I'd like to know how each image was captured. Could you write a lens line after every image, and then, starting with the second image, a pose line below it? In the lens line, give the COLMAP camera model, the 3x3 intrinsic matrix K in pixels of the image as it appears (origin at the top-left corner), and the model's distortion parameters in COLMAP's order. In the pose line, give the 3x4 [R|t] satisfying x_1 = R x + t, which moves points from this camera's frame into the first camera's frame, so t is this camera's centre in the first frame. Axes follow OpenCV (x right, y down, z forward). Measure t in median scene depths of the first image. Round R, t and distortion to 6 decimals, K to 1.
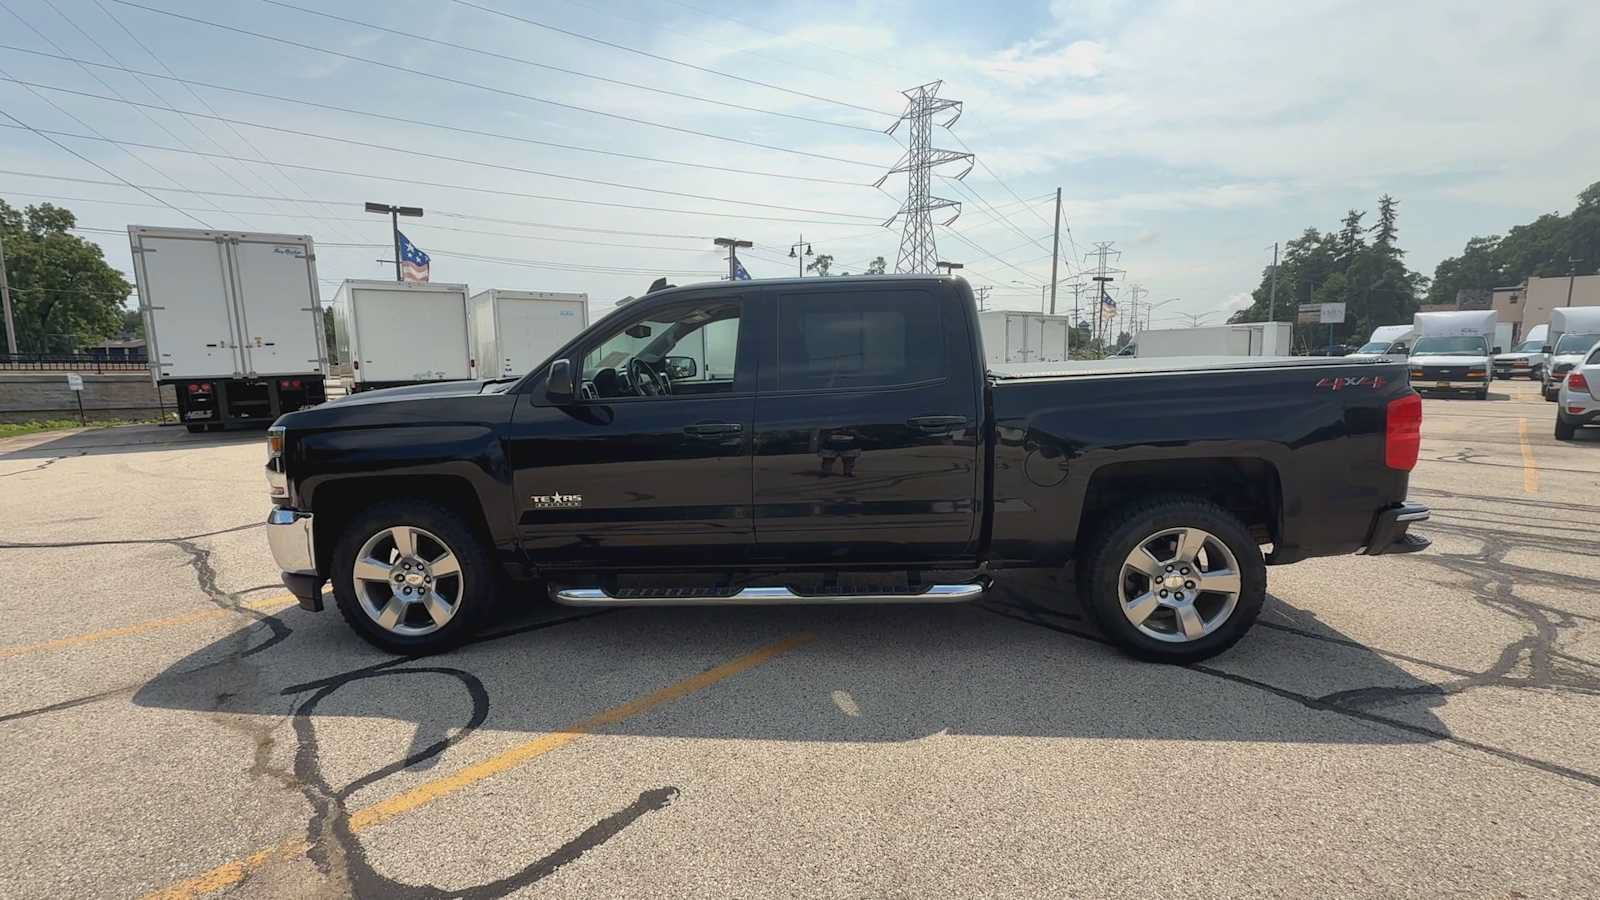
lens RADIAL K [[707.2, 0, 802.2], [0, 707.2, 451.7], [0, 0, 1]] dist [0.001491, -0.000929]
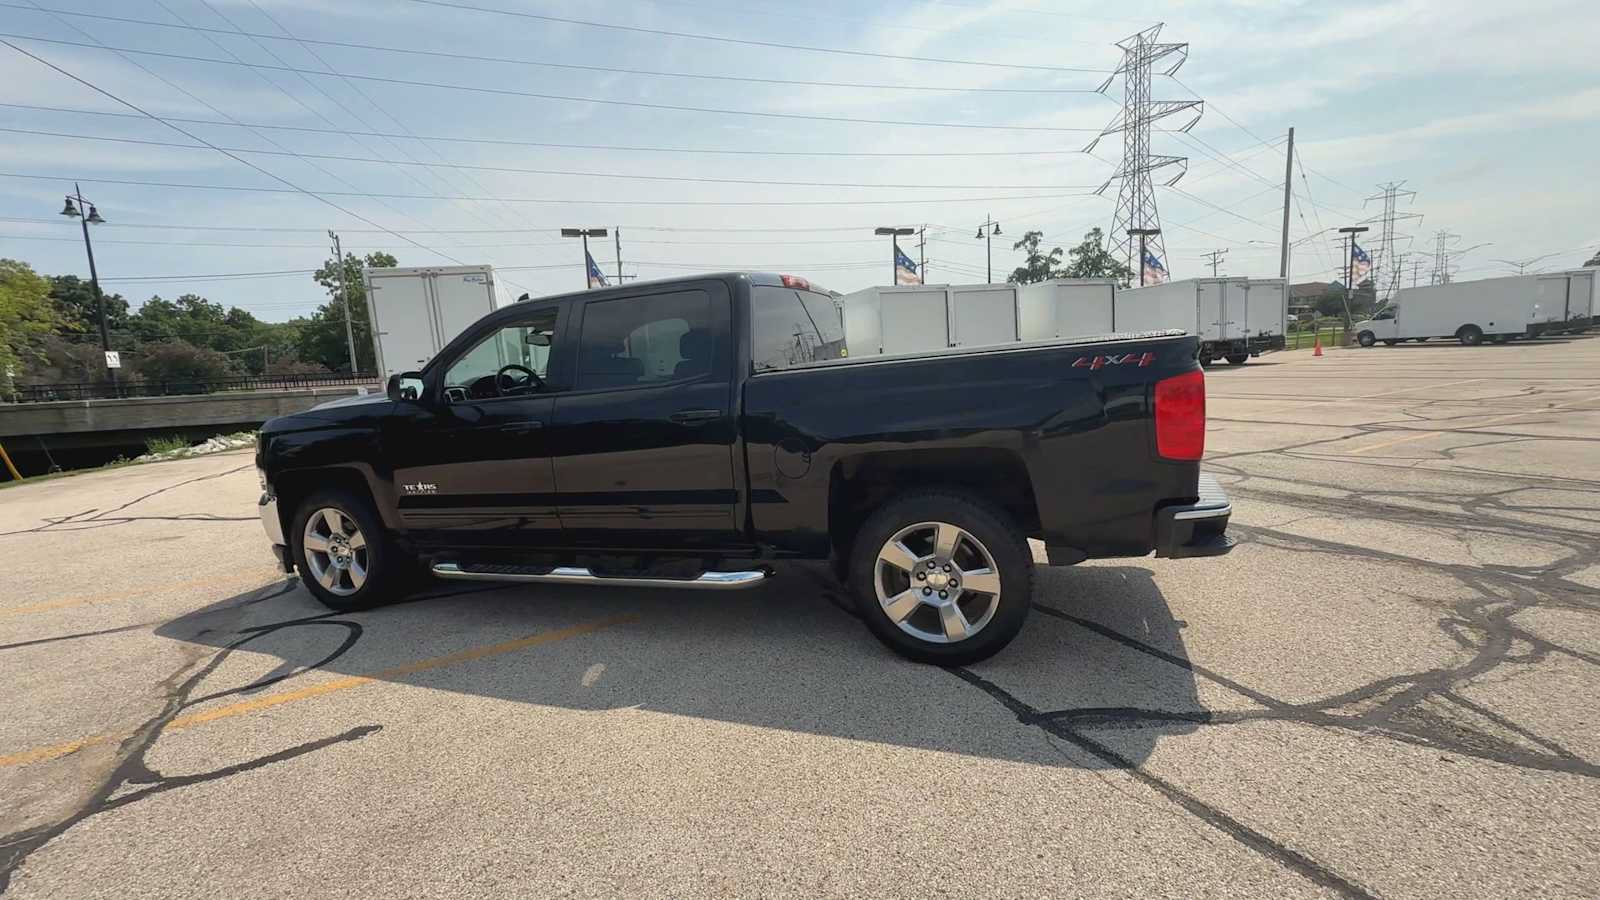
lens RADIAL K [[707.2, 0, 805.1], [0, 707.2, 452.3], [0, 0, 1]] dist [0.001491, -0.000929]
pose [[0.956436, -0.007590, -0.291842, 0.531747], [0.012325, 0.999821, 0.014388, -0.001477], [0.291680, -0.017358, 0.956358, 0.037560]]
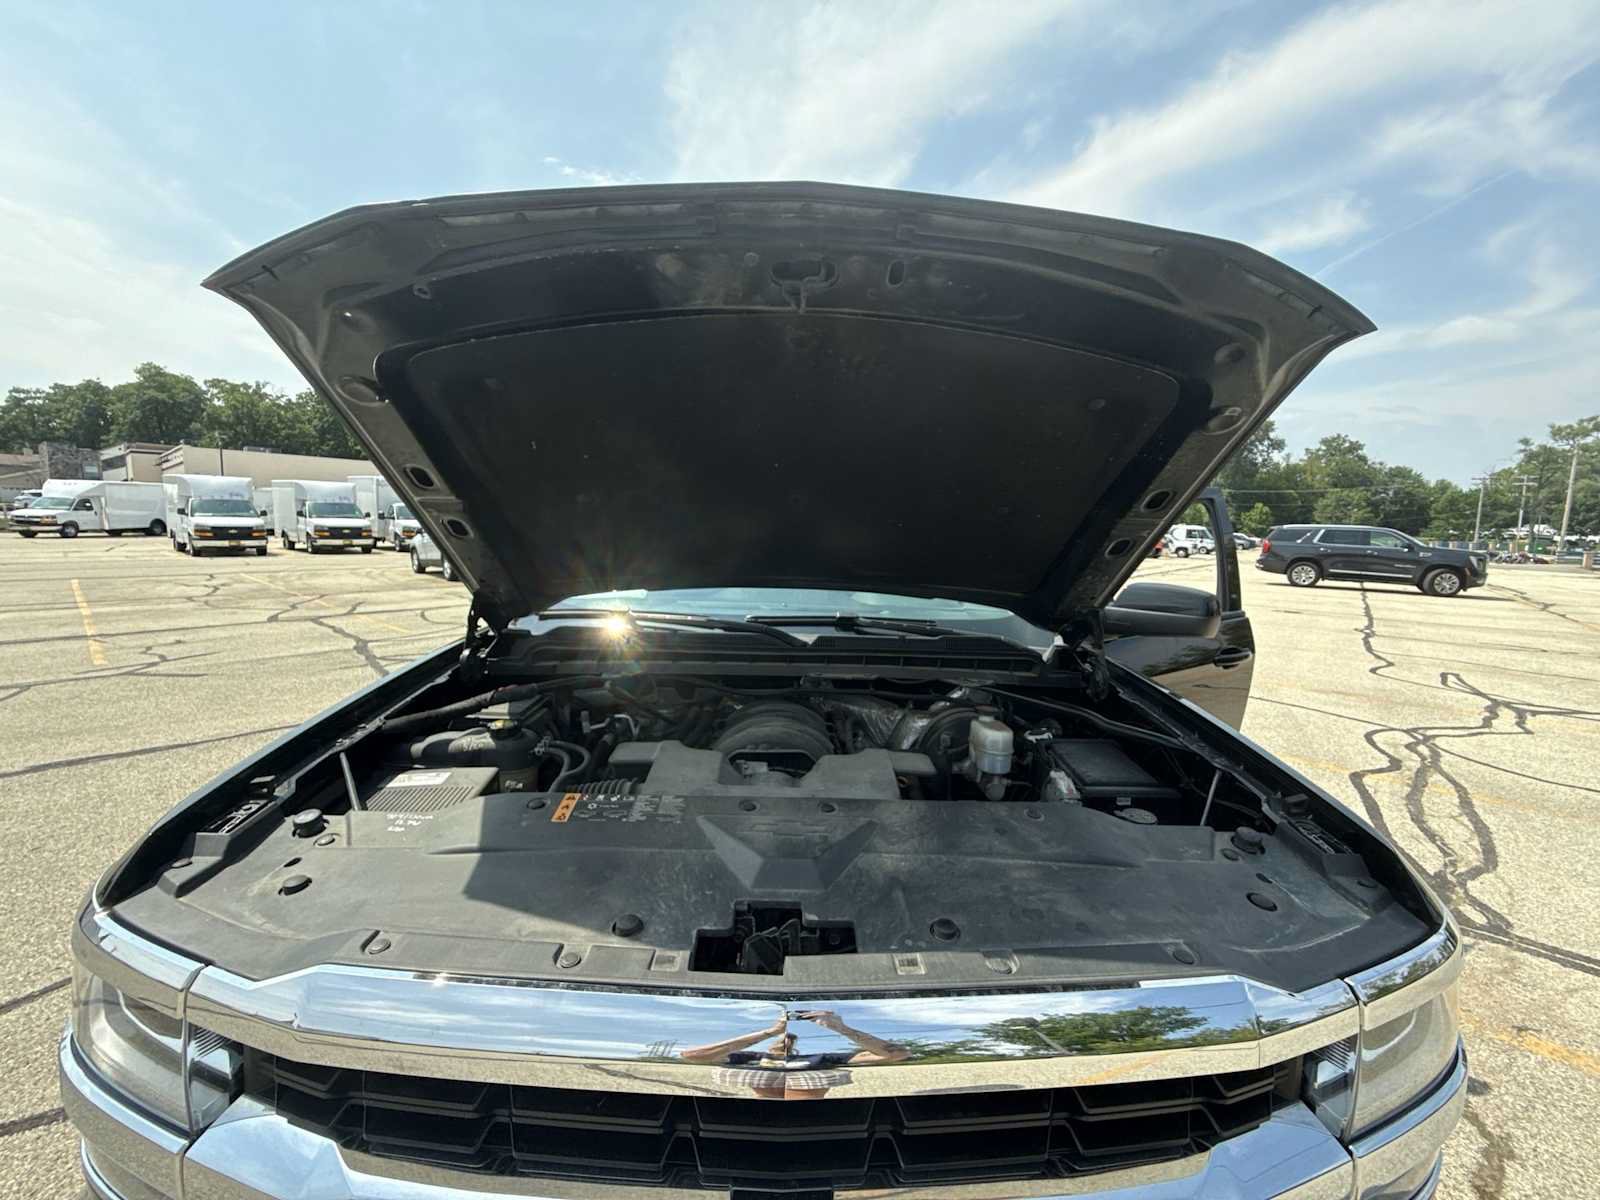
lens RADIAL K [[641.8, 0, 801.9], [0, 641.8, 596.0], [0, 0, 1]] dist [-0.003846, 0.002109]
pose [[-0.075486, -0.108521, 0.991224, -0.844160], [0.110398, 0.987040, 0.116470, -0.184977], [-0.991017, 0.118221, -0.062527, 1.109182]]
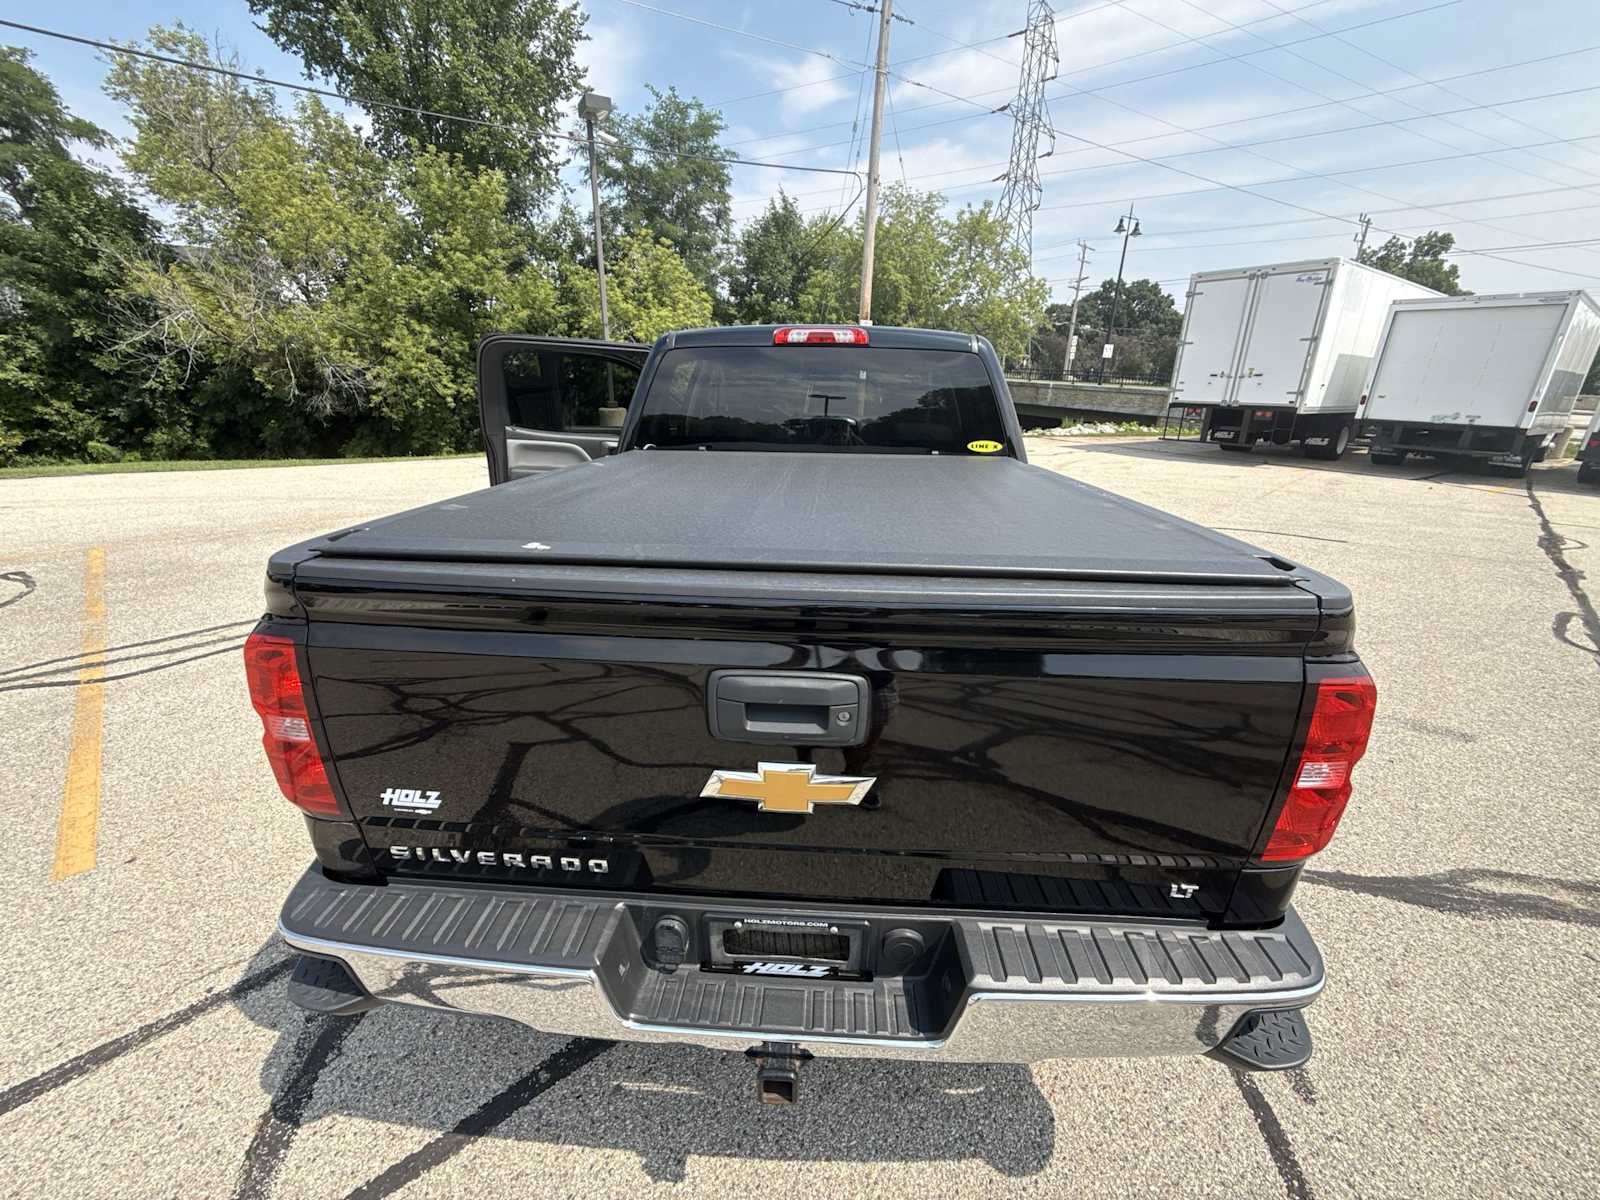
lens RADIAL K [[641.8, 0, 803.8], [0, 641.8, 601.4], [0, 0, 1]] dist [-0.003846, 0.002109]
pose [[0.003061, 0.352114, -0.935952, 0.947413], [-0.157215, 0.924487, 0.347287, -0.208324], [0.987560, 0.146083, 0.058187, 1.013747]]
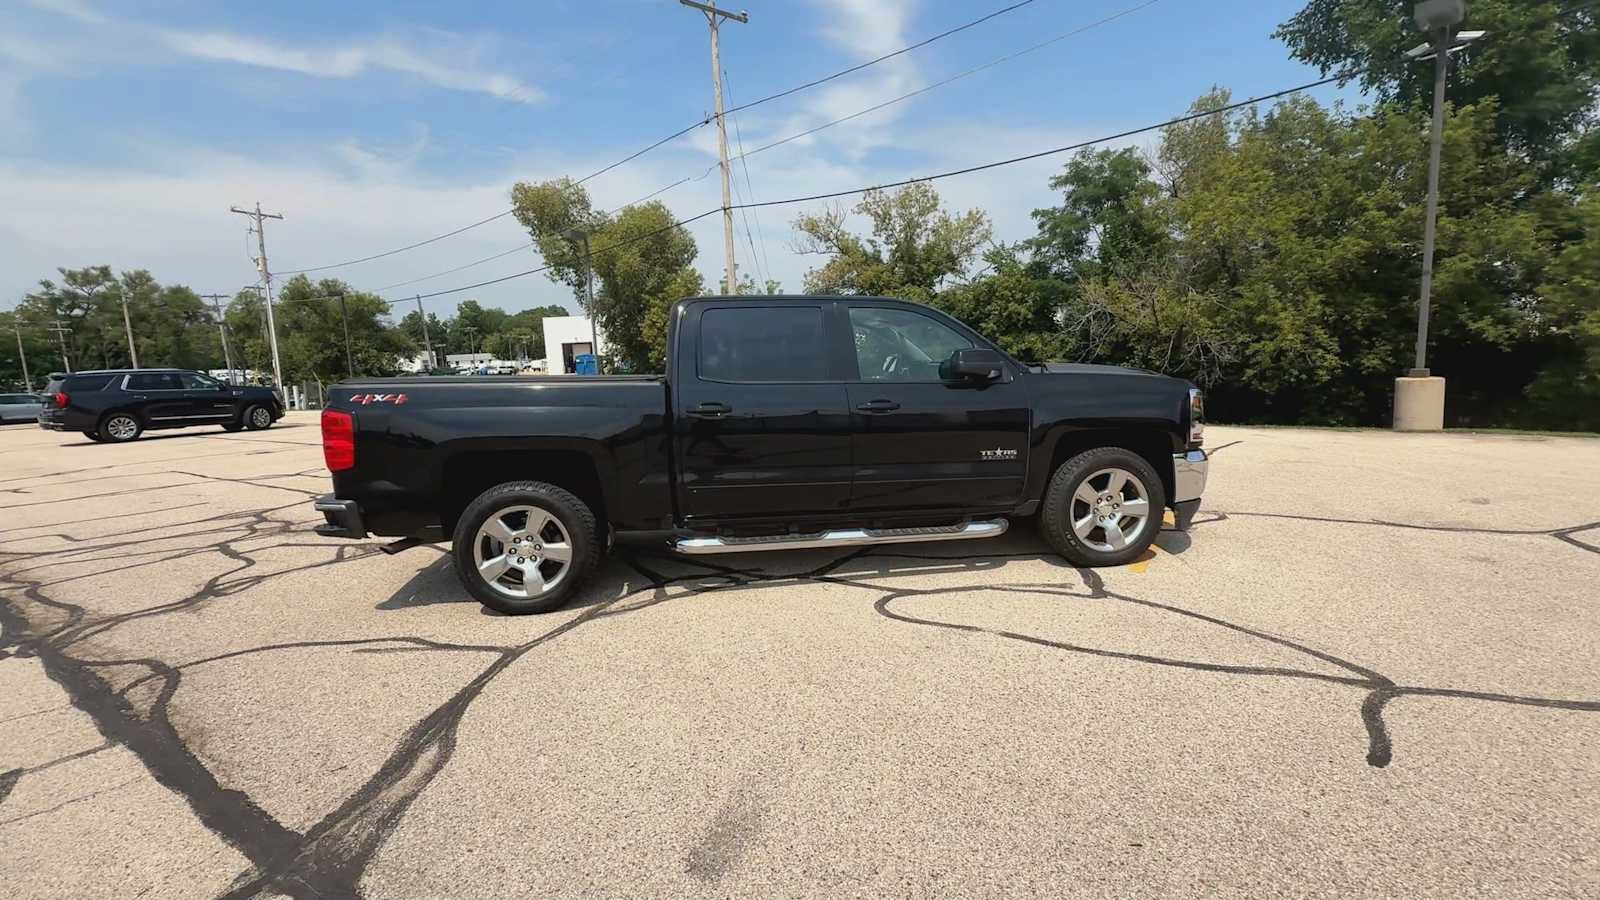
lens RADIAL K [[707.2, 0, 801.0], [0, 707.2, 454.0], [0, 0, 1]] dist [0.001491, -0.000929]
pose [[-0.980318, 0.073252, -0.183333, 0.245270], [0.022722, 0.964311, 0.263797, -0.315751], [0.196114, 0.254439, -0.946995, 2.349318]]
